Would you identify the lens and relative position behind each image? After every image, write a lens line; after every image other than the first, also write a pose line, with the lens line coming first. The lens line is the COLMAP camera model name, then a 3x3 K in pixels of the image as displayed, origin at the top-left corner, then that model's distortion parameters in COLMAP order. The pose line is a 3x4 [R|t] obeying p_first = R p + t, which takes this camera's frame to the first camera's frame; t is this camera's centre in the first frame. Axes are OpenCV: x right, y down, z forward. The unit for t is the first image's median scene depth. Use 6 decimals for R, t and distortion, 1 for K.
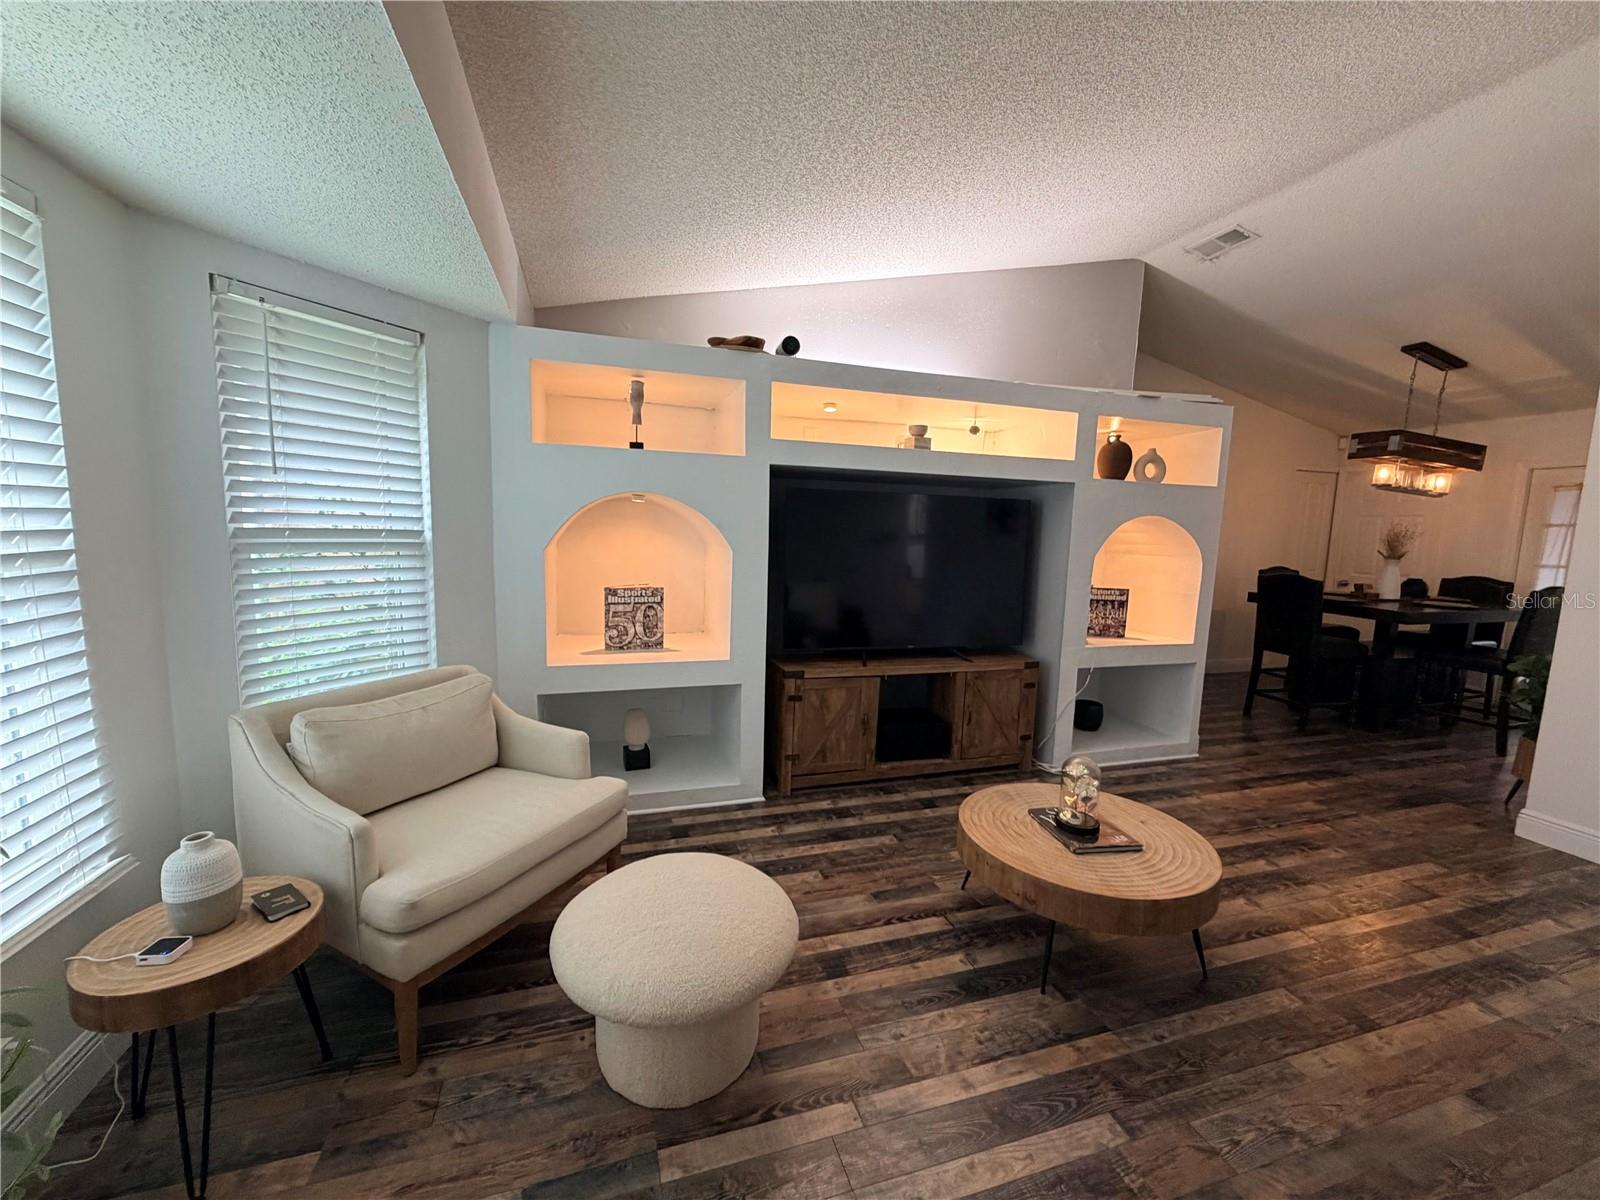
lens RADIAL K [[638.8, 0, 800.8], [0, 638.8, 596.3], [0, 0, 1]] dist [-0.000303, 0.000299]
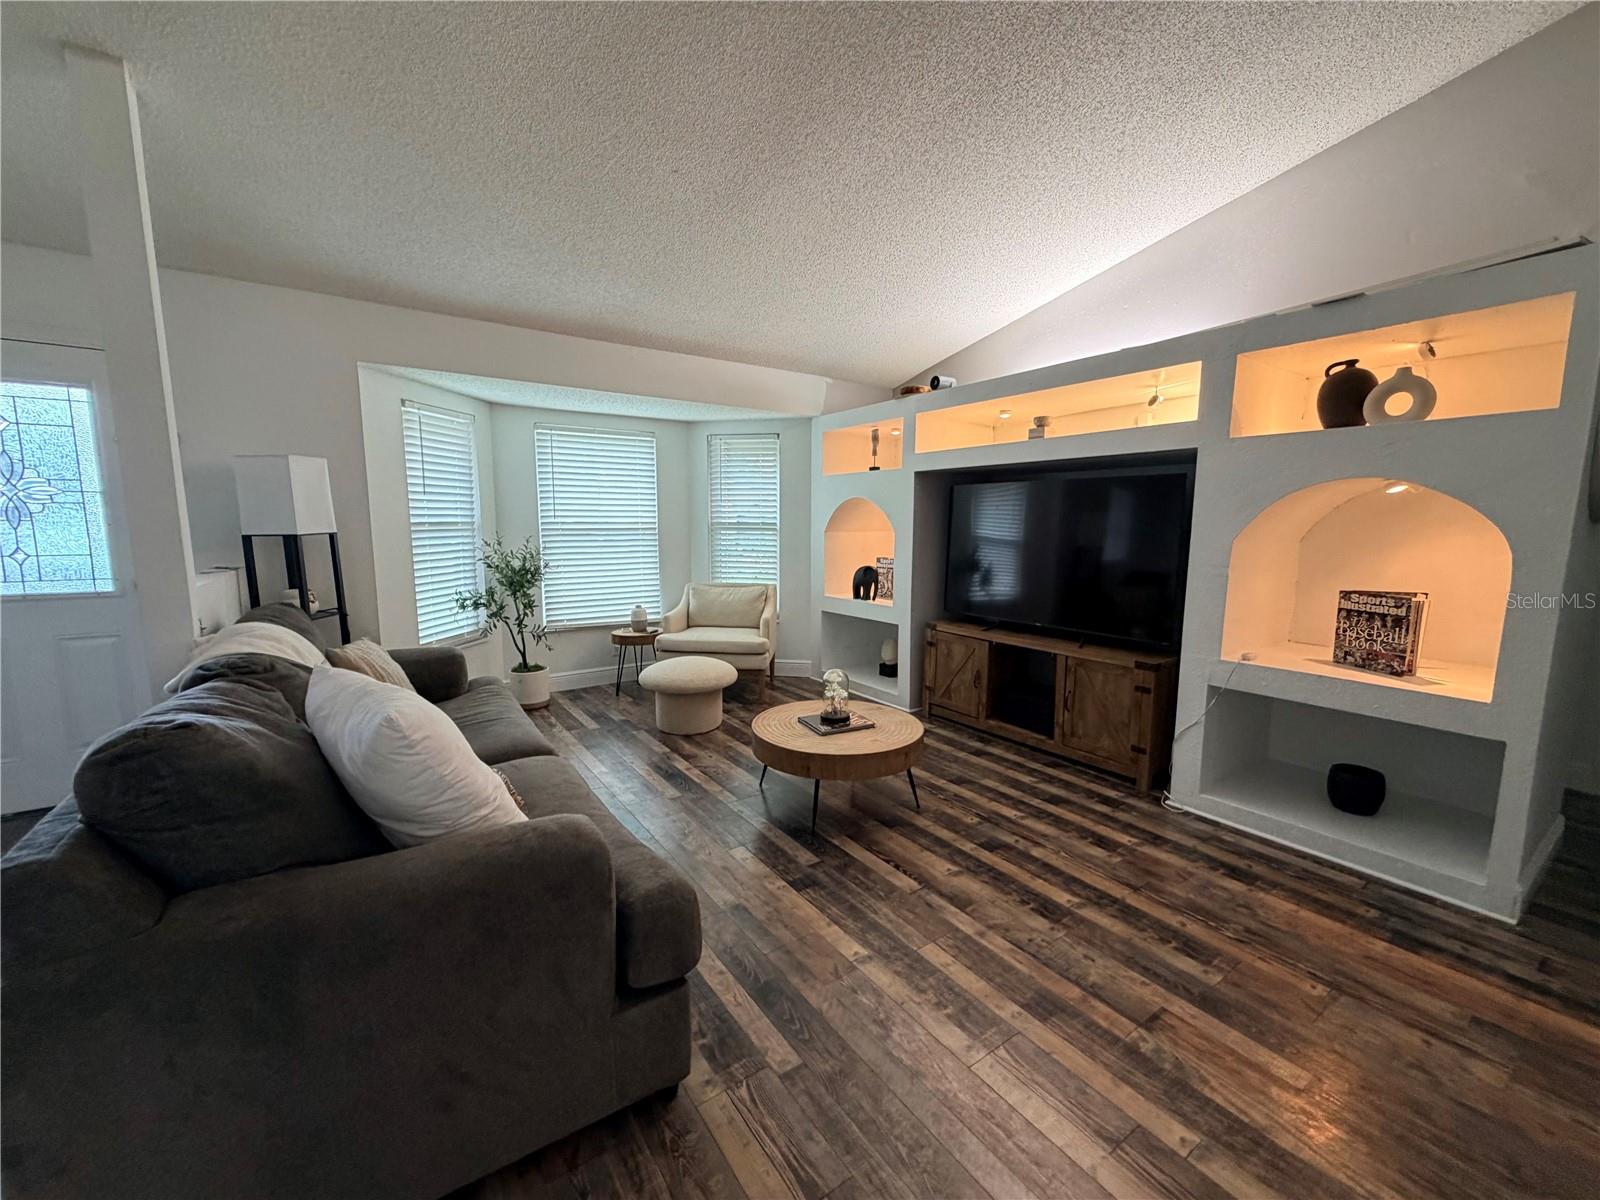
lens RADIAL K [[638.8, 0, 797.6], [0, 638.8, 599.9], [0, 0, 1]] dist [-0.000303, 0.000299]
pose [[0.292319, 0.087626, -0.952298, 1.162351], [-0.099532, 0.993173, 0.060835, 0.014716], [0.951127, 0.077001, 0.299045, 0.325701]]
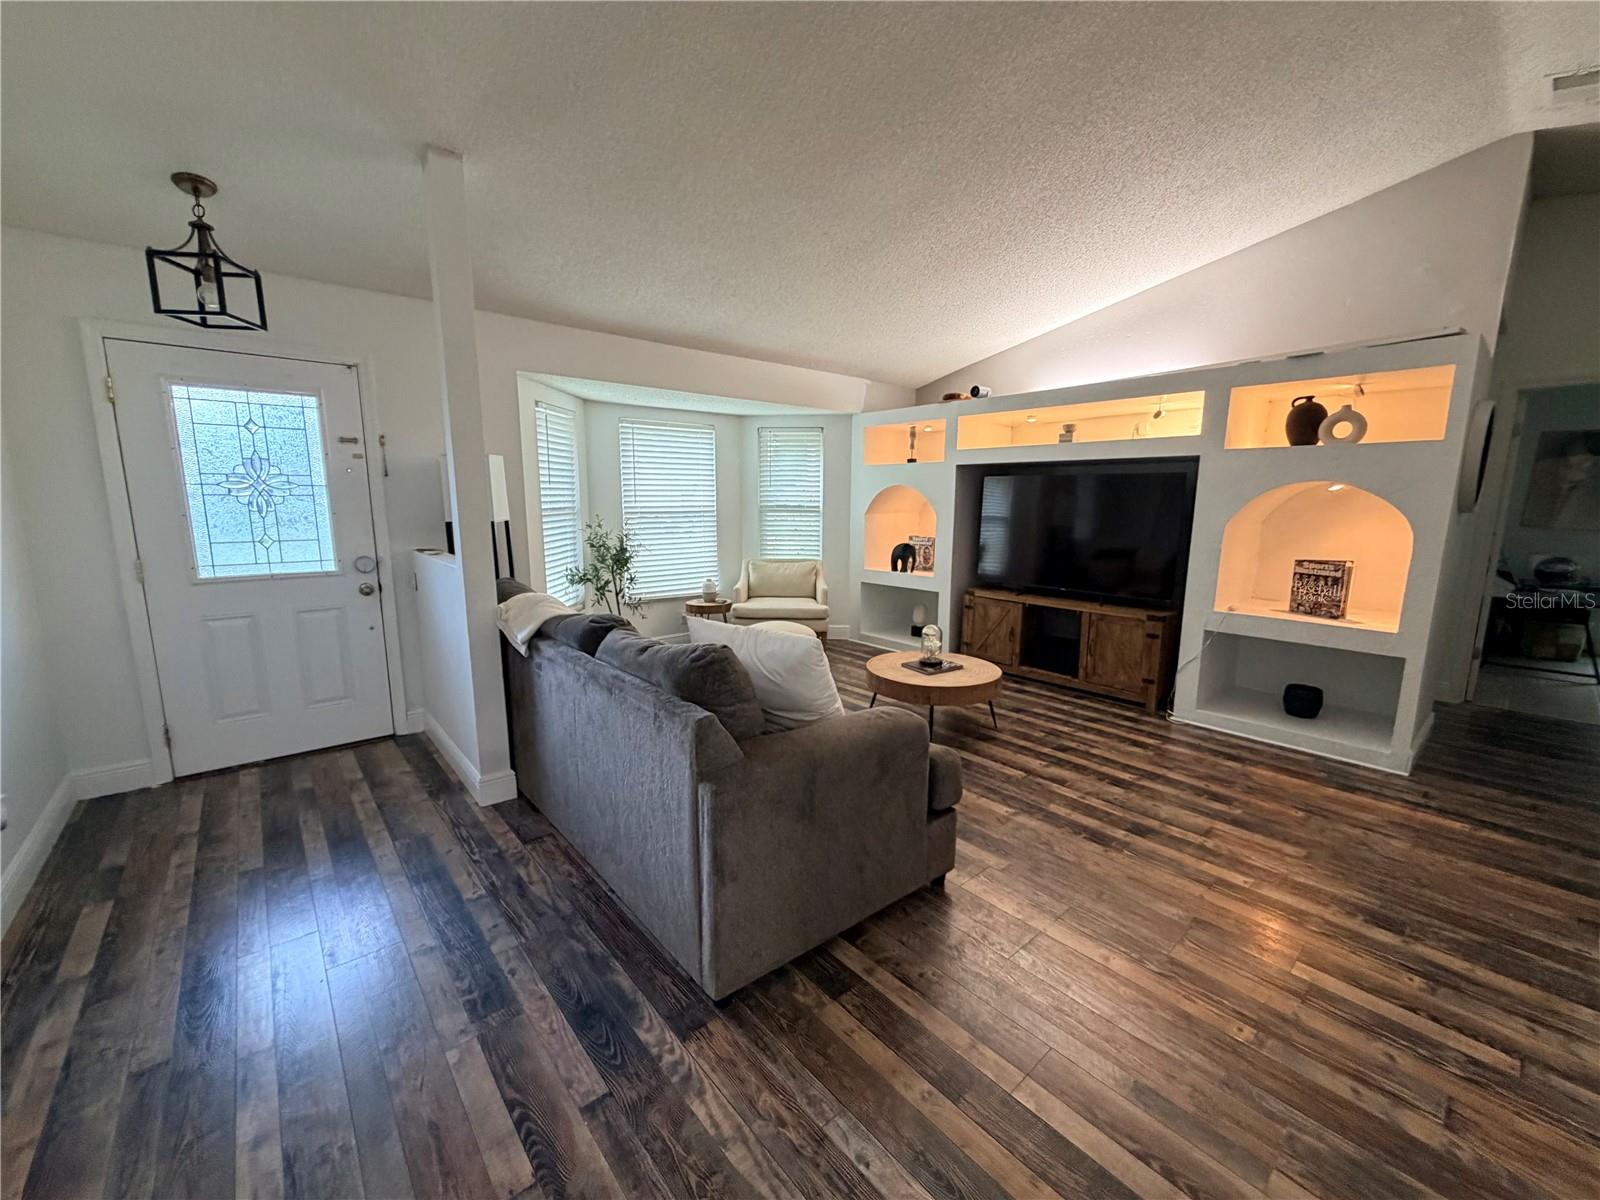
lens RADIAL K [[638.8, 0, 798.8], [0, 638.8, 600.2], [0, 0, 1]] dist [-0.000303, 0.000299]
pose [[0.393829, 0.119427, -0.911393, 1.290285], [-0.093203, 0.991602, 0.089663, 0.036190], [0.914446, 0.049633, 0.401652, -0.051933]]
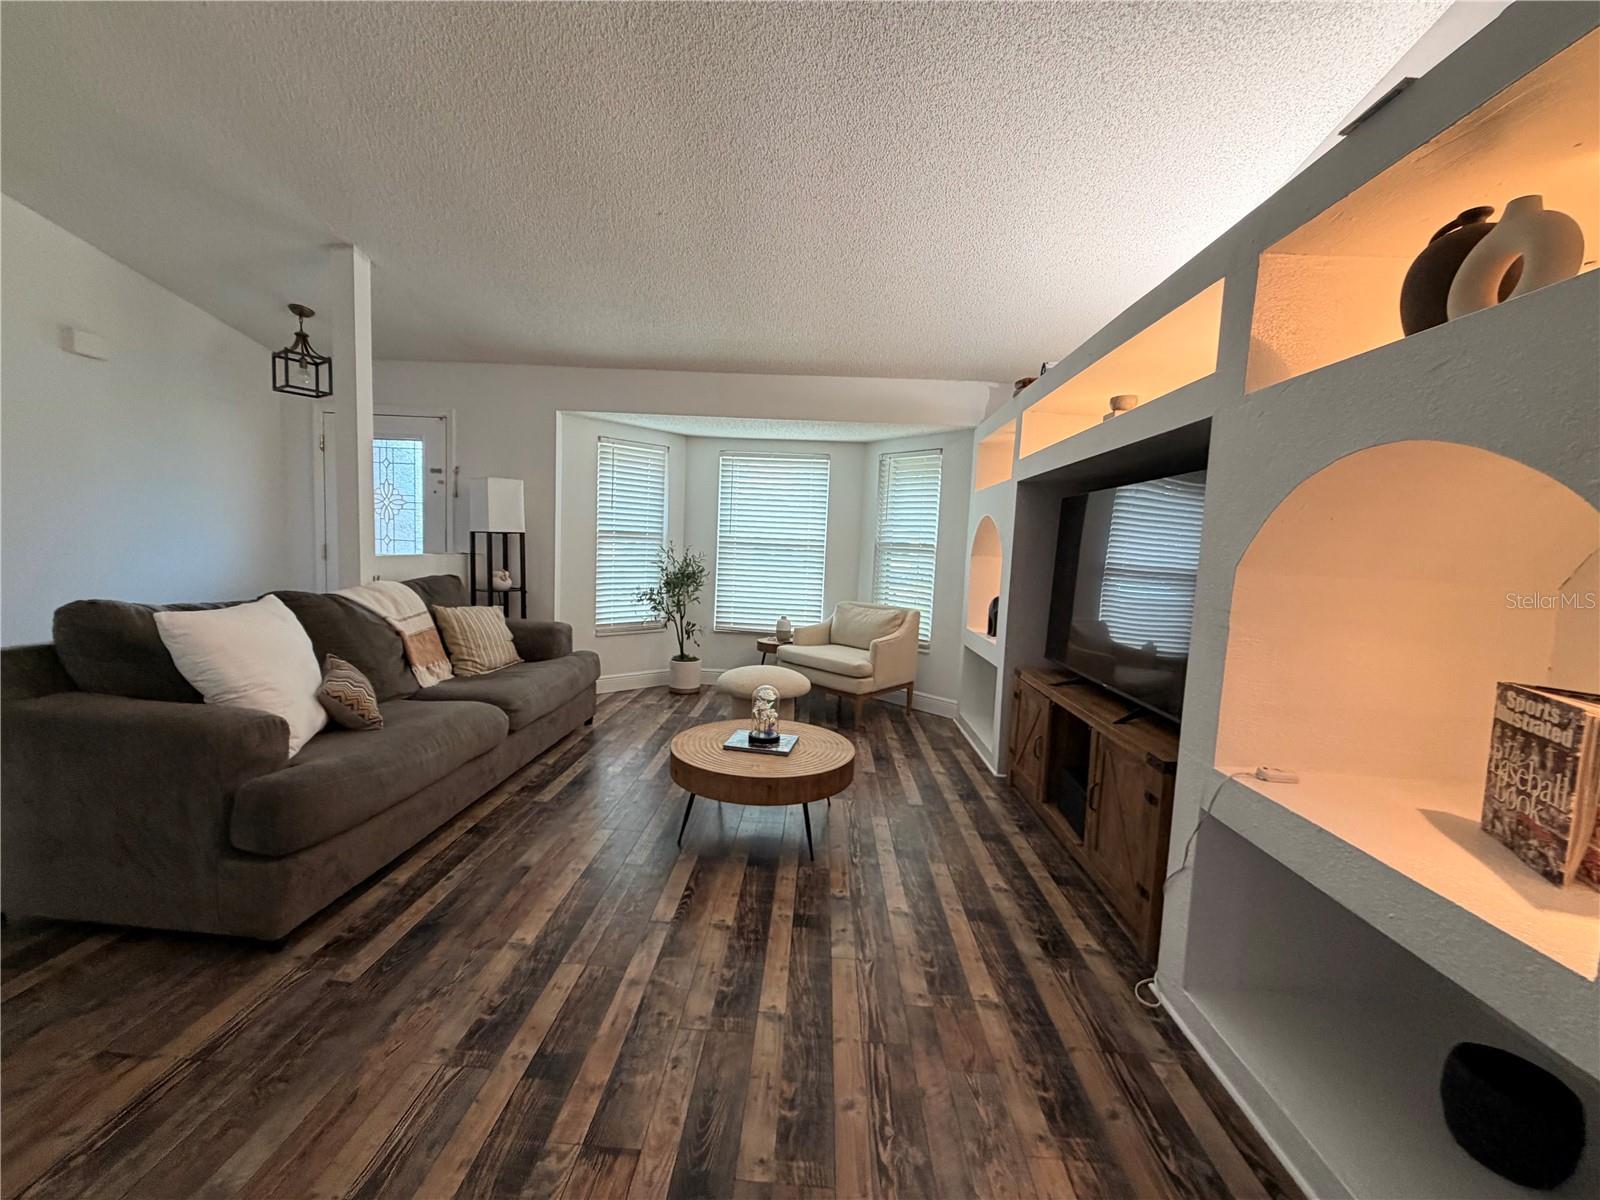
lens RADIAL K [[638.8, 0, 796.0], [0, 638.8, 600.3], [0, 0, 1]] dist [-0.000303, 0.000299]
pose [[-0.342515, 0.033764, -0.938905, 1.101680], [-0.157907, 0.983069, 0.092957, -0.036440], [0.926147, 0.180099, -0.331384, 0.975596]]
